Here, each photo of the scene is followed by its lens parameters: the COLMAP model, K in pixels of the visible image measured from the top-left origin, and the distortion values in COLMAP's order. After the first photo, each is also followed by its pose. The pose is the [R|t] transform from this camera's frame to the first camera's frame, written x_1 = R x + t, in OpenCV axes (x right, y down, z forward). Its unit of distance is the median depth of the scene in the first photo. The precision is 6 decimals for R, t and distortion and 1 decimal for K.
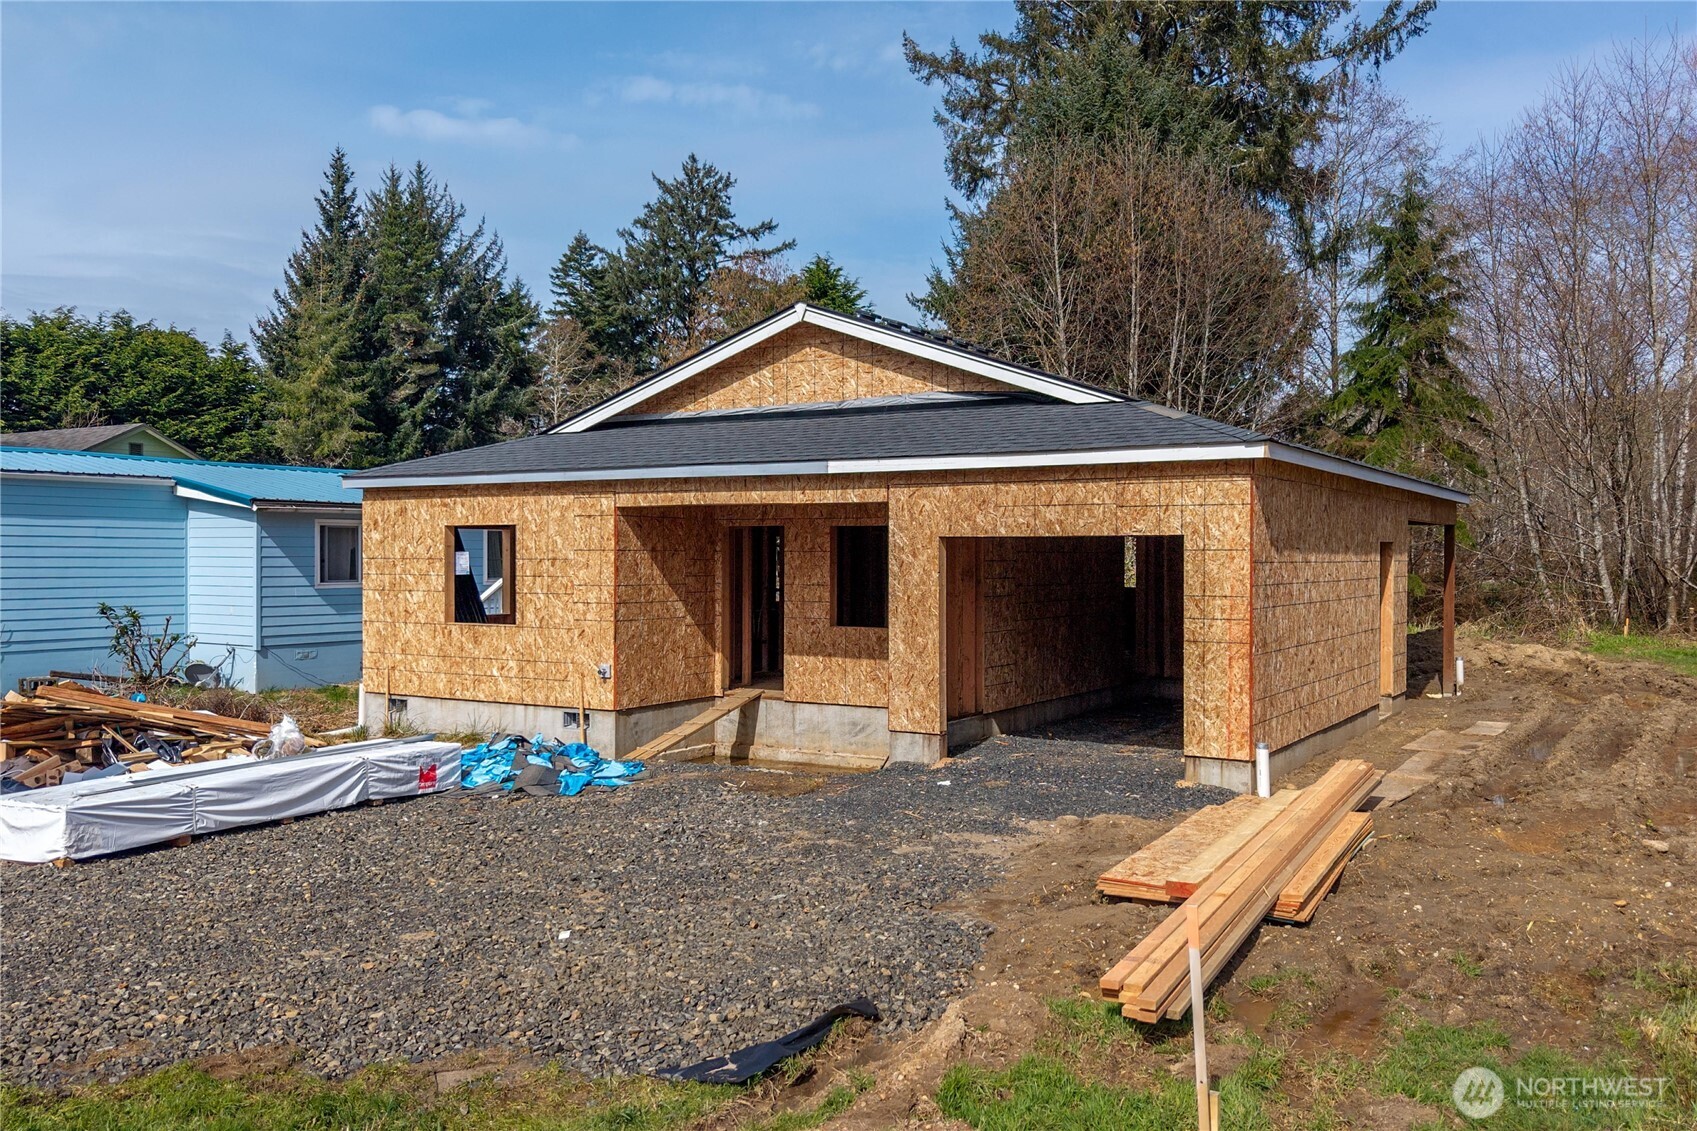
lens RADIAL K [[1361.4, 0, 848.5], [0, 1361.4, 565.5], [0, 0, 1]] dist [0.045802, -0.108677]
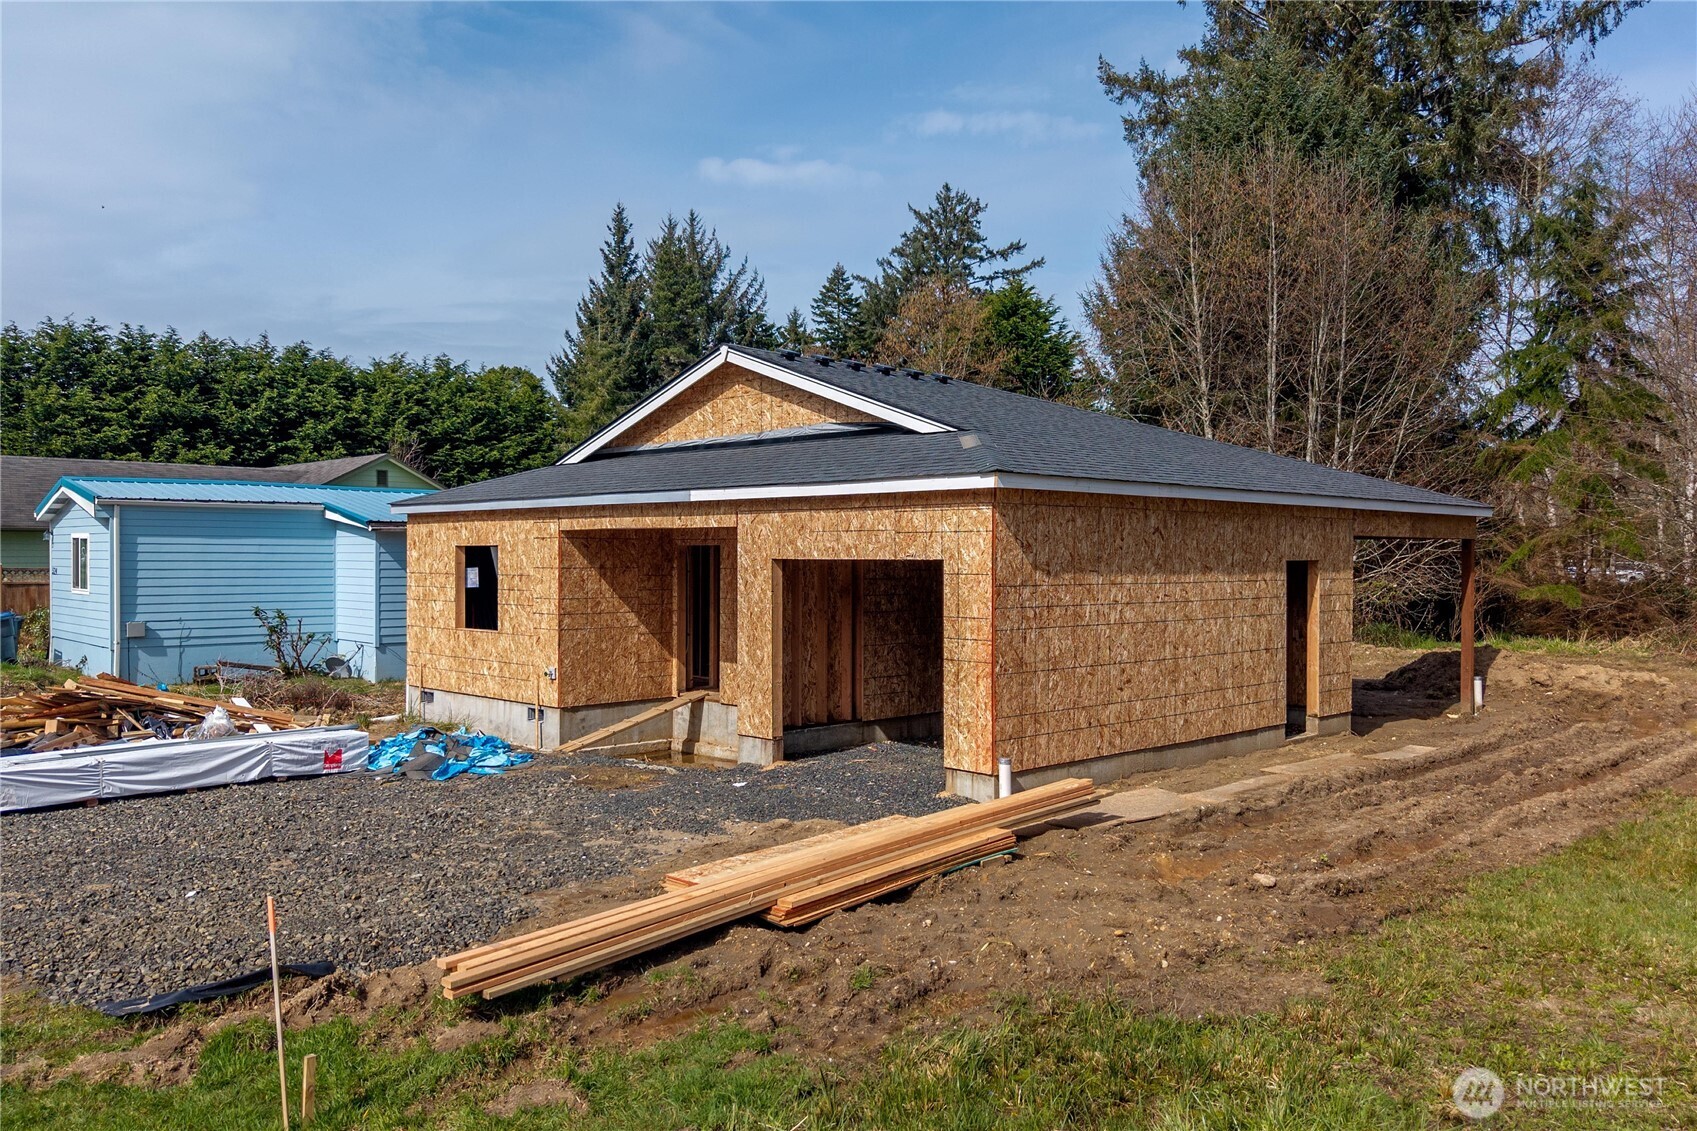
lens RADIAL K [[1304.8, 0, 914.1], [0, 1304.8, 564.7], [0, 0, 1]] dist [0.039242, -0.060009]
pose [[0.965853, 0.002568, -0.259078, 0.374378], [-0.002065, 0.999995, 0.002214, -0.015986], [0.259083, -0.001604, 0.965854, 0.012078]]
